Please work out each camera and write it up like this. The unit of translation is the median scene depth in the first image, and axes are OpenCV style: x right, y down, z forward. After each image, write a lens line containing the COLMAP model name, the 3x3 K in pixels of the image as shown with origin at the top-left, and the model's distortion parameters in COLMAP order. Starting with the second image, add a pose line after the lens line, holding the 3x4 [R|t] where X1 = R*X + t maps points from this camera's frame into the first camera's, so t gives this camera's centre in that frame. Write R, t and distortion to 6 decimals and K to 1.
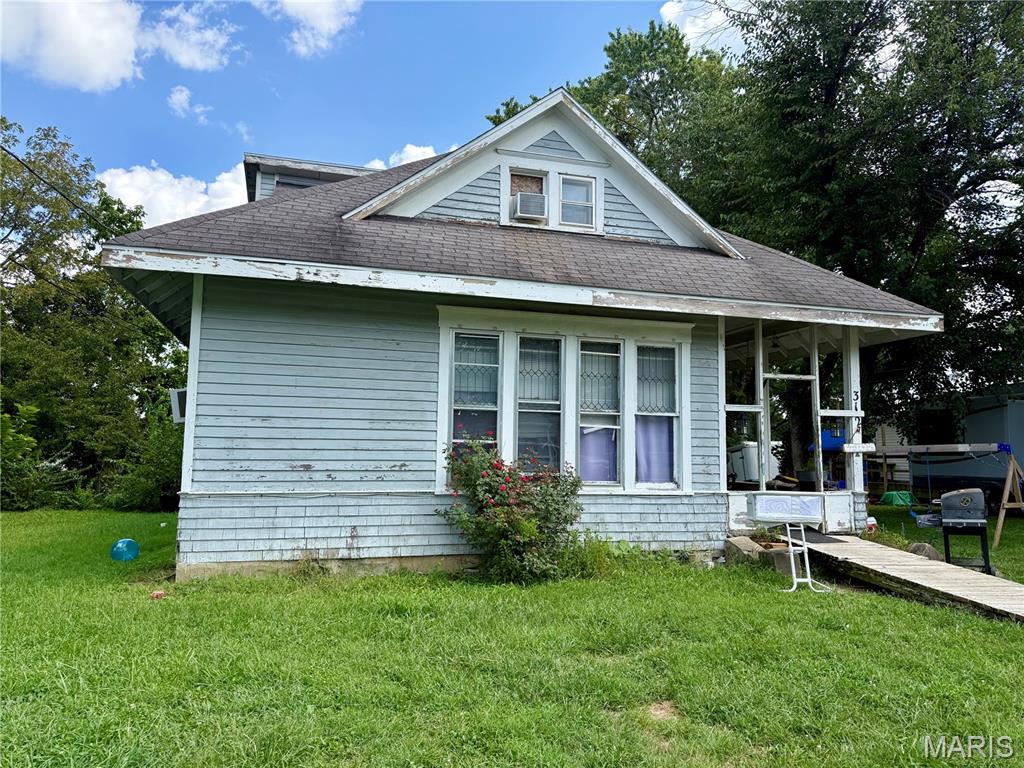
lens RADIAL K [[713.0, 0, 504.6], [0, 713.0, 386.7], [0, 0, 1]] dist [0.057780, -0.071469]
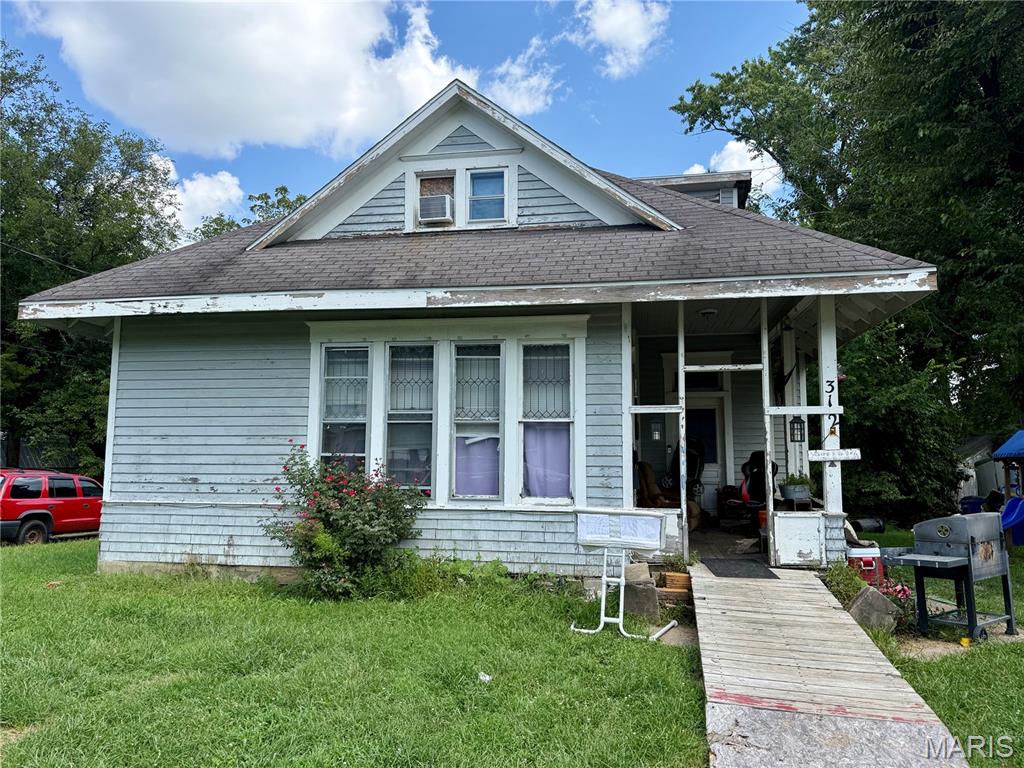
lens RADIAL K [[713.0, 0, 503.5], [0, 713.0, 392.2], [0, 0, 1]] dist [0.057780, -0.071469]
pose [[0.896858, -0.051136, -0.439352, 0.575582], [0.048138, 0.998679, -0.017972, 0.017552], [0.439691, -0.005031, 0.898135, 0.186973]]
